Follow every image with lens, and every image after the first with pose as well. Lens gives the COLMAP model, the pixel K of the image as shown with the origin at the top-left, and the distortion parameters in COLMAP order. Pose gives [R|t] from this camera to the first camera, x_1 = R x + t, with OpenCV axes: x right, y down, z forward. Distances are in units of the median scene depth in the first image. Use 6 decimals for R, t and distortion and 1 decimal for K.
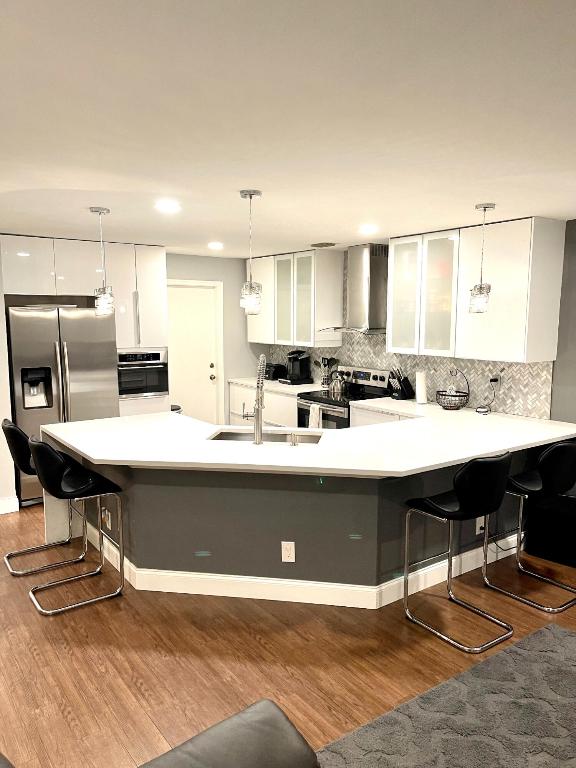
lens RADIAL K [[572.8, 0, 288.0], [0, 572.8, 384.0], [0, 0, 1]] dist [0.023883, 0.001681]
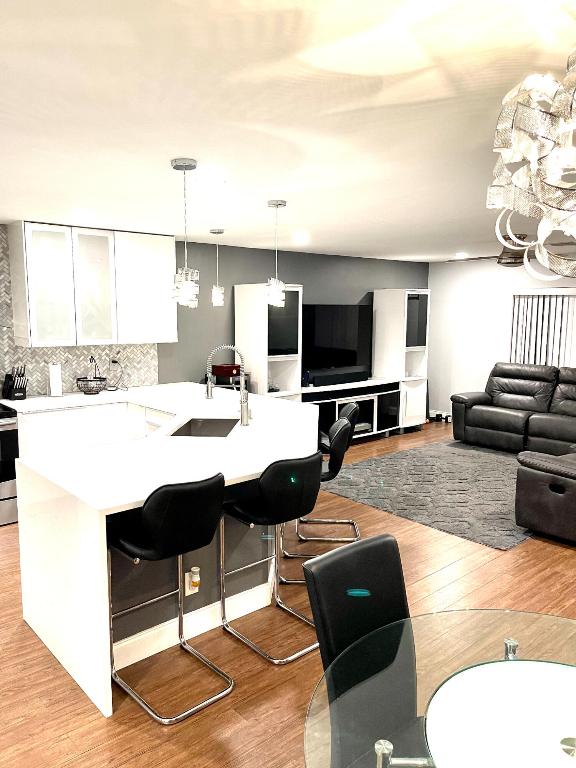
lens RADIAL K [[572.8, 0, 288.0], [0, 572.8, 384.0], [0, 0, 1]] dist [0.023883, 0.001681]
pose [[-0.088930, -0.130194, 0.987492, -0.877814], [0.111734, 0.983859, 0.139777, -0.090468], [-0.989751, 0.122767, -0.072947, 0.766401]]
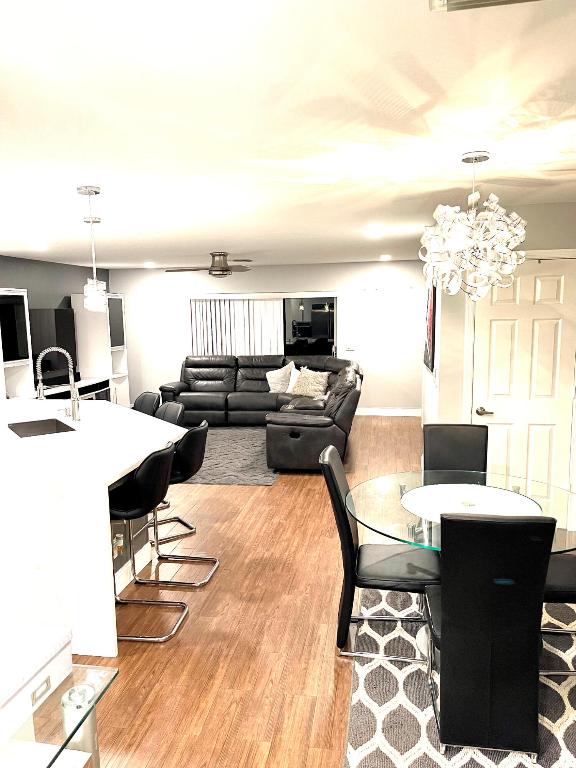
lens RADIAL K [[572.8, 0, 288.0], [0, 572.8, 384.0], [0, 0, 1]] dist [0.023883, 0.001681]
pose [[-0.704024, -0.081461, 0.705489, -0.933712], [0.096074, 0.973343, 0.208264, -0.139528], [-0.703648, 0.214402, -0.677430, 1.185544]]
